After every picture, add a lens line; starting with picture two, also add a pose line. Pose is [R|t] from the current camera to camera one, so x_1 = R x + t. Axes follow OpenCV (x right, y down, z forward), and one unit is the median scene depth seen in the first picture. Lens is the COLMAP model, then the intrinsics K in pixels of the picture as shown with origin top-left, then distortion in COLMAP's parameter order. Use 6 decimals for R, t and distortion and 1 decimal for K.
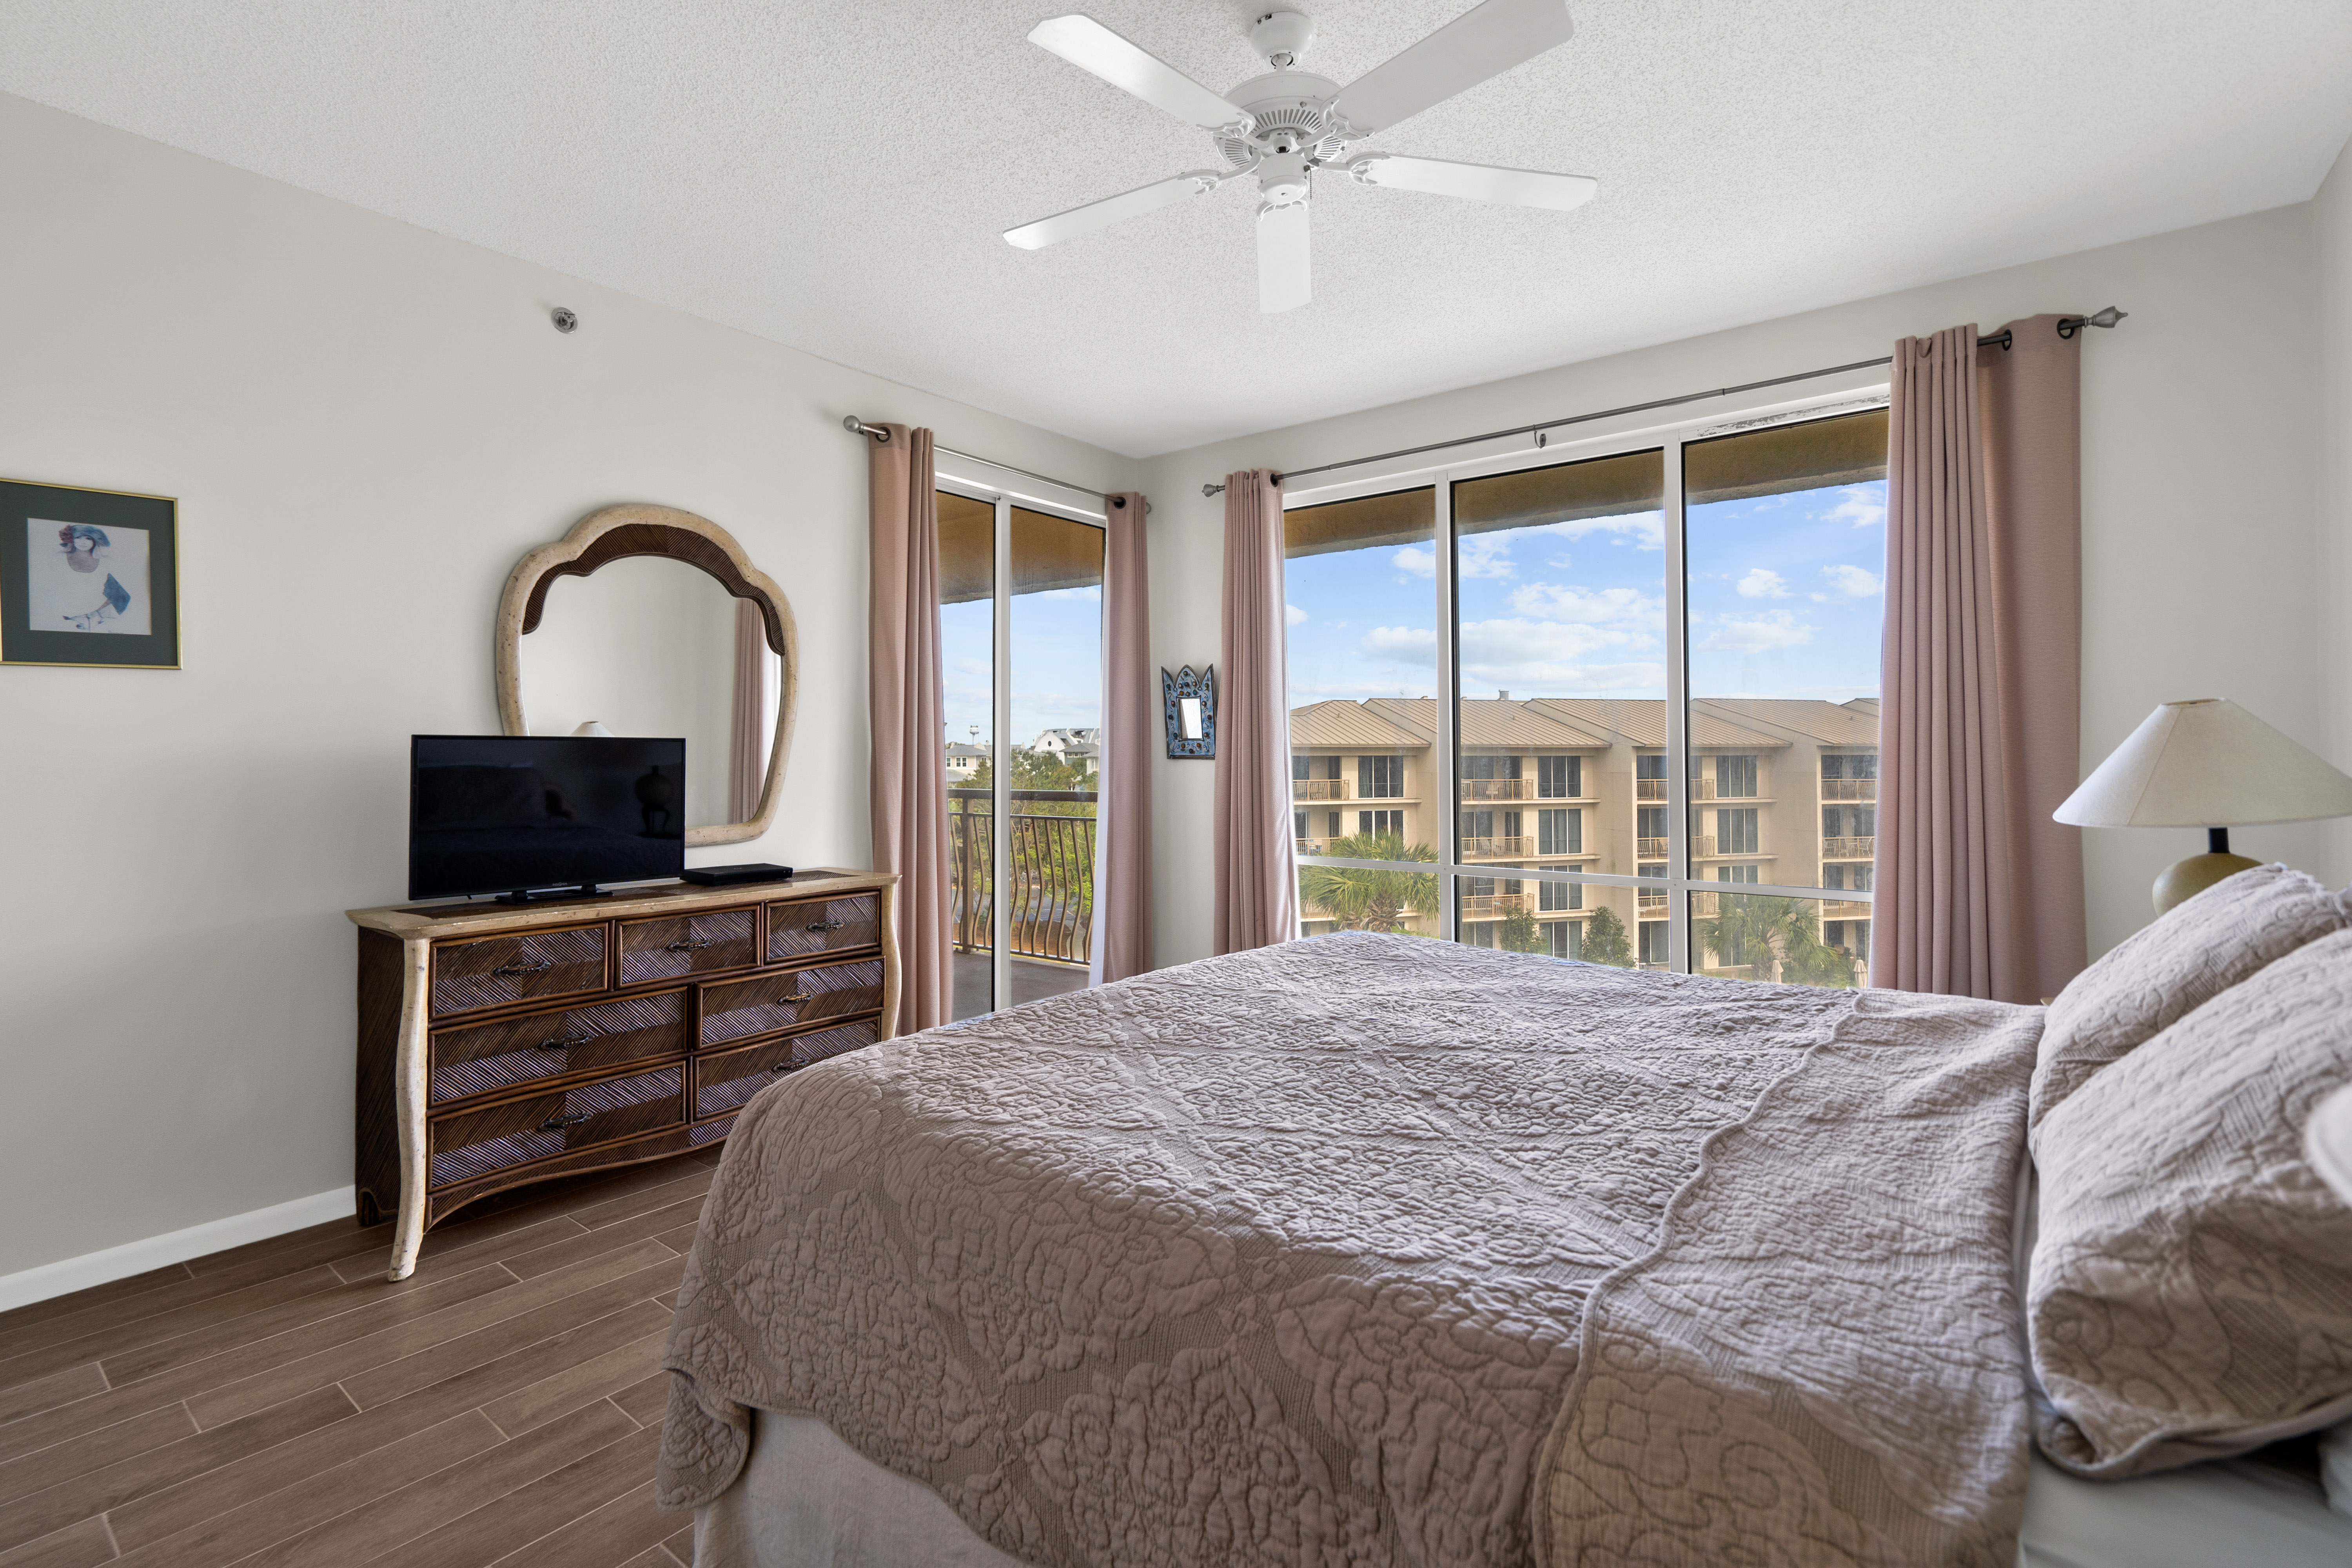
lens RADIAL K [[1085.9, 0, 1173.8], [0, 1085.9, 748.2], [0, 0, 1]] dist [0.000289, 0.000134]
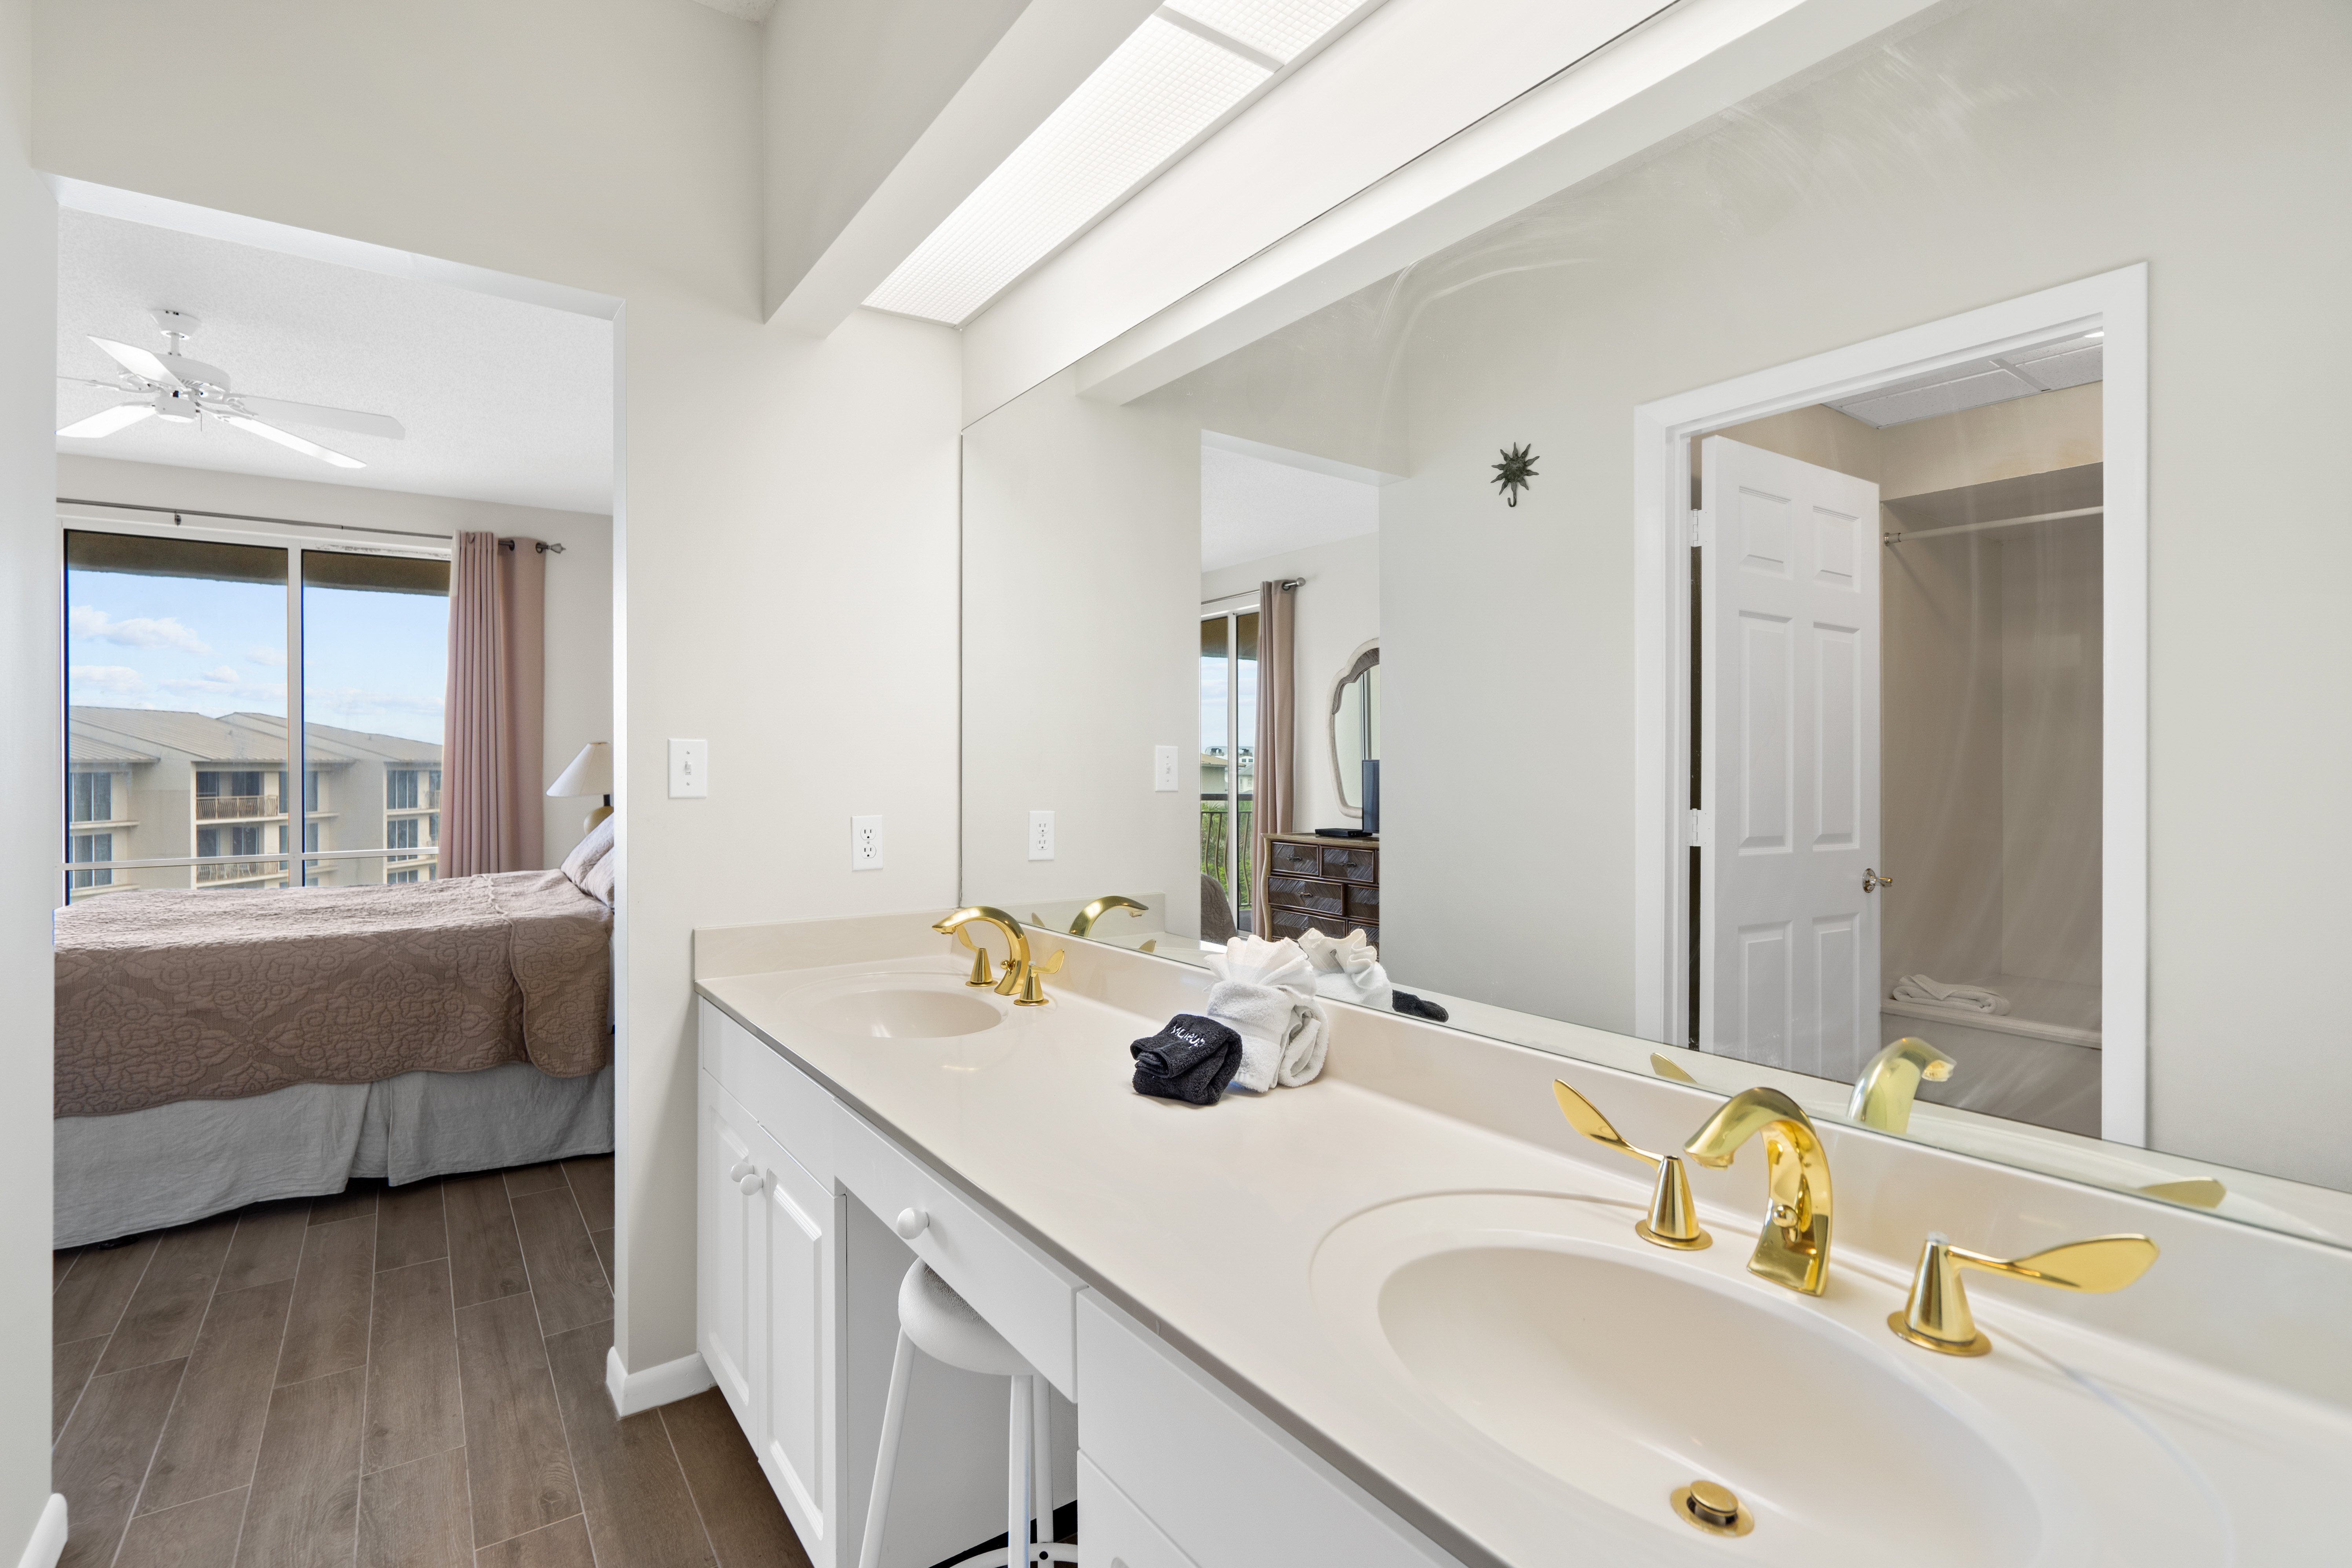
lens RADIAL K [[1104.2, 0, 1141.0], [0, 1104.2, 734.0], [0, 0, 1]] dist [-0.000267, 0.000909]
pose [[0.297306, 0.027326, 0.954391, -0.709455], [-0.000723, 0.999597, -0.028395, 0.004983], [-0.954782, 0.007752, 0.297206, -0.593185]]
